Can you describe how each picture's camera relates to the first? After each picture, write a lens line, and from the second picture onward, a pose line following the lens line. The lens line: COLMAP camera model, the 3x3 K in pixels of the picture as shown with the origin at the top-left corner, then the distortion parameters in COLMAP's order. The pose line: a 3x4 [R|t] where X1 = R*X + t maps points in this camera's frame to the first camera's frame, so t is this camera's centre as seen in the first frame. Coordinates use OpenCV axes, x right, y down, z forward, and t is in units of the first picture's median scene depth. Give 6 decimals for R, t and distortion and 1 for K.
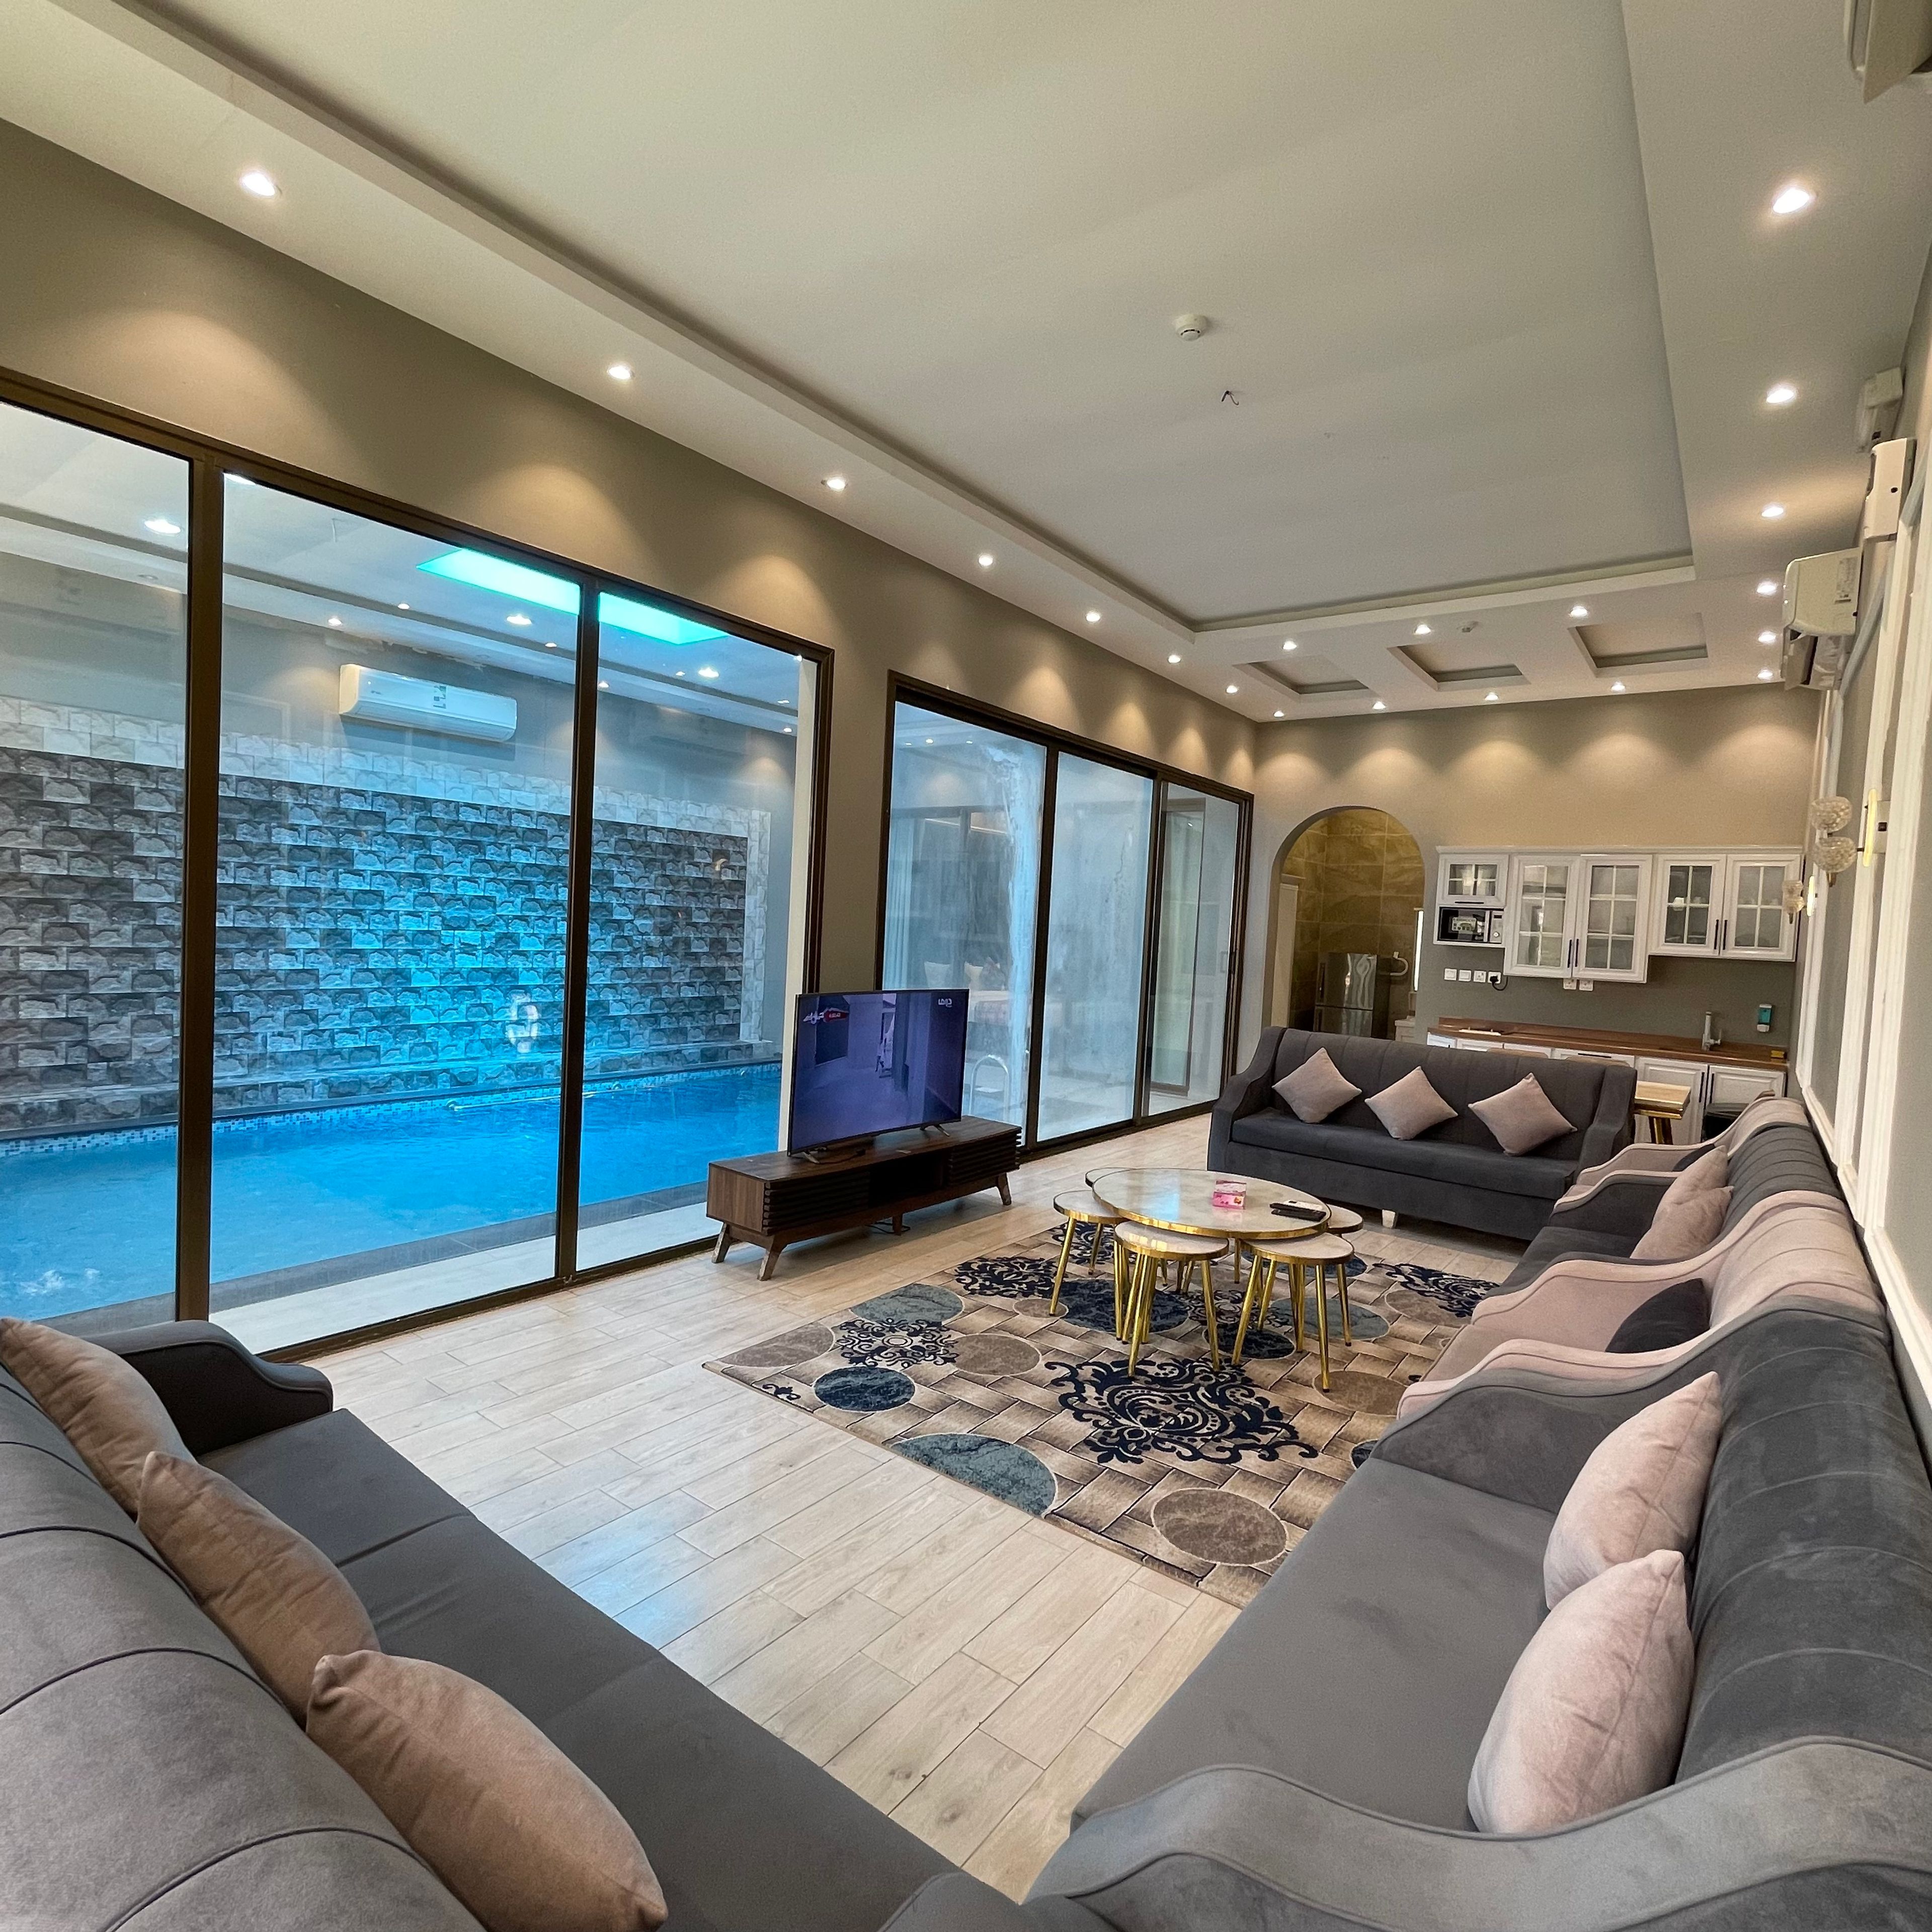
lens RADIAL K [[1042.9, 0, 966.0], [0, 1042.9, 966.0], [0, 0, 1]] dist [-0.002166, -0.000395]
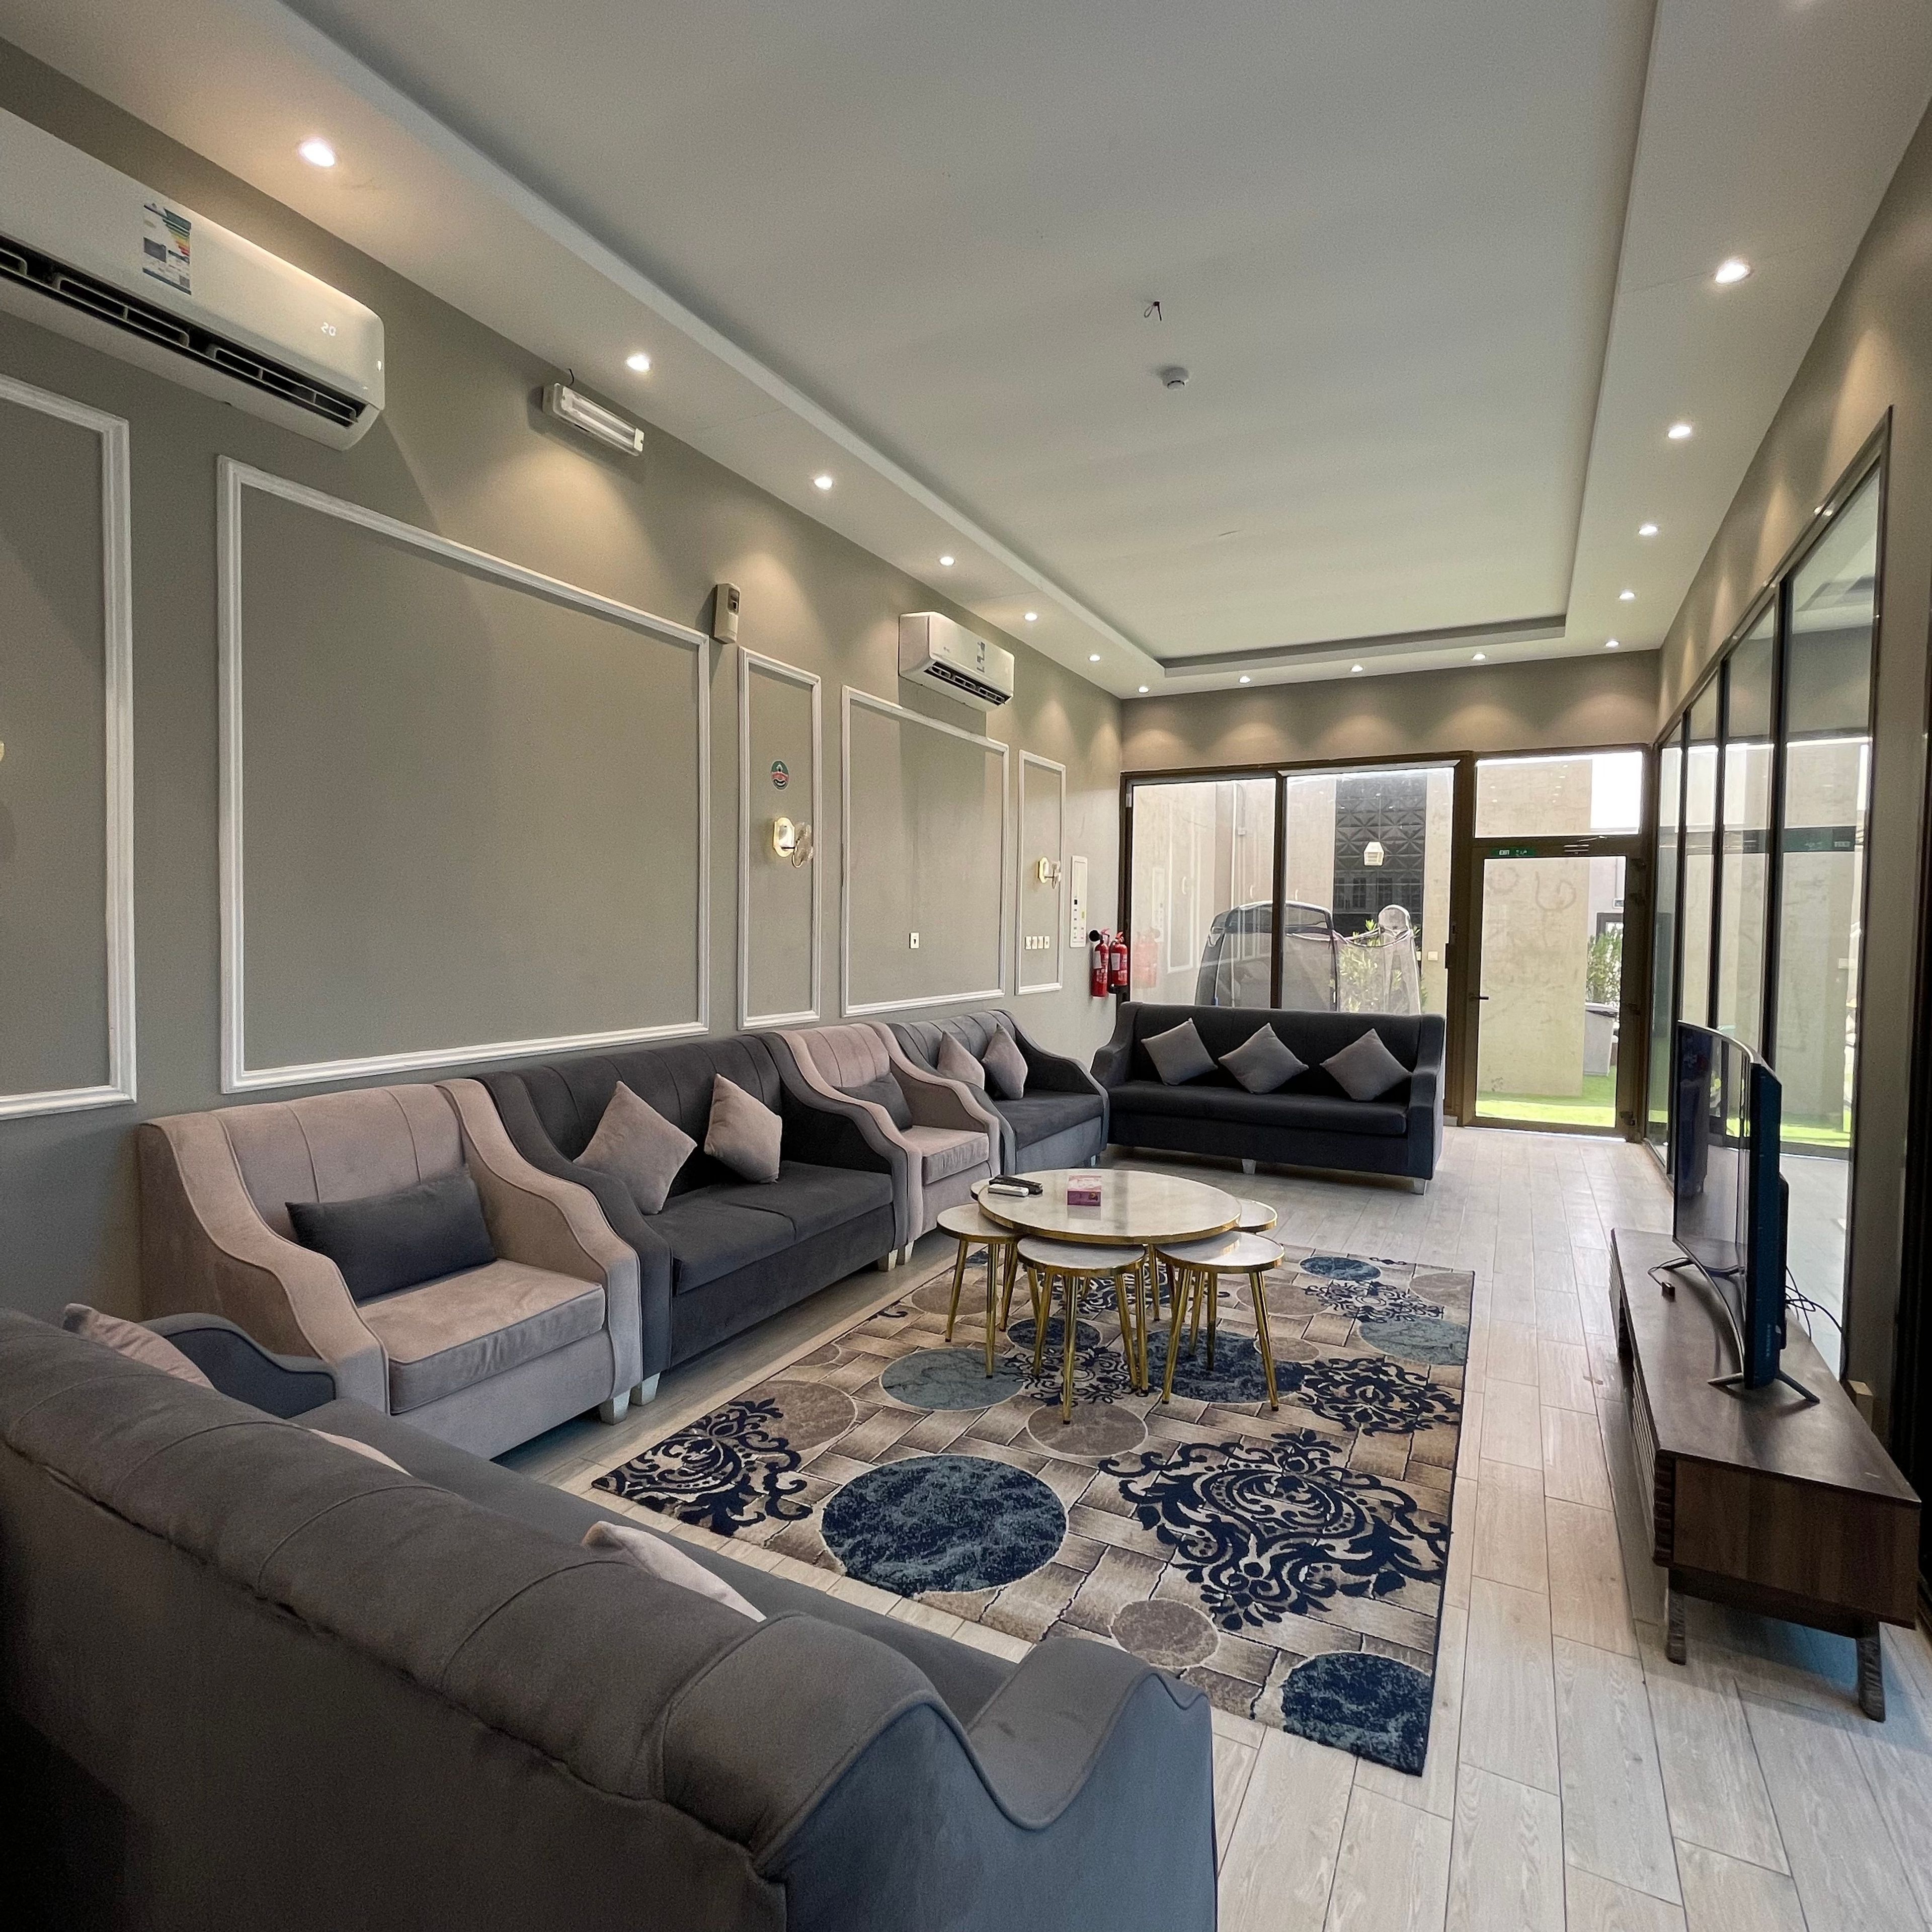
lens RADIAL K [[1042.9, 0, 966.0], [0, 1042.9, 966.0], [0, 0, 1]] dist [-0.002166, -0.000395]
pose [[-0.985157, -0.057768, -0.161642, 0.486262], [-0.069956, 0.995038, 0.070753, -0.030219], [0.156753, 0.081011, -0.984310, 1.762340]]
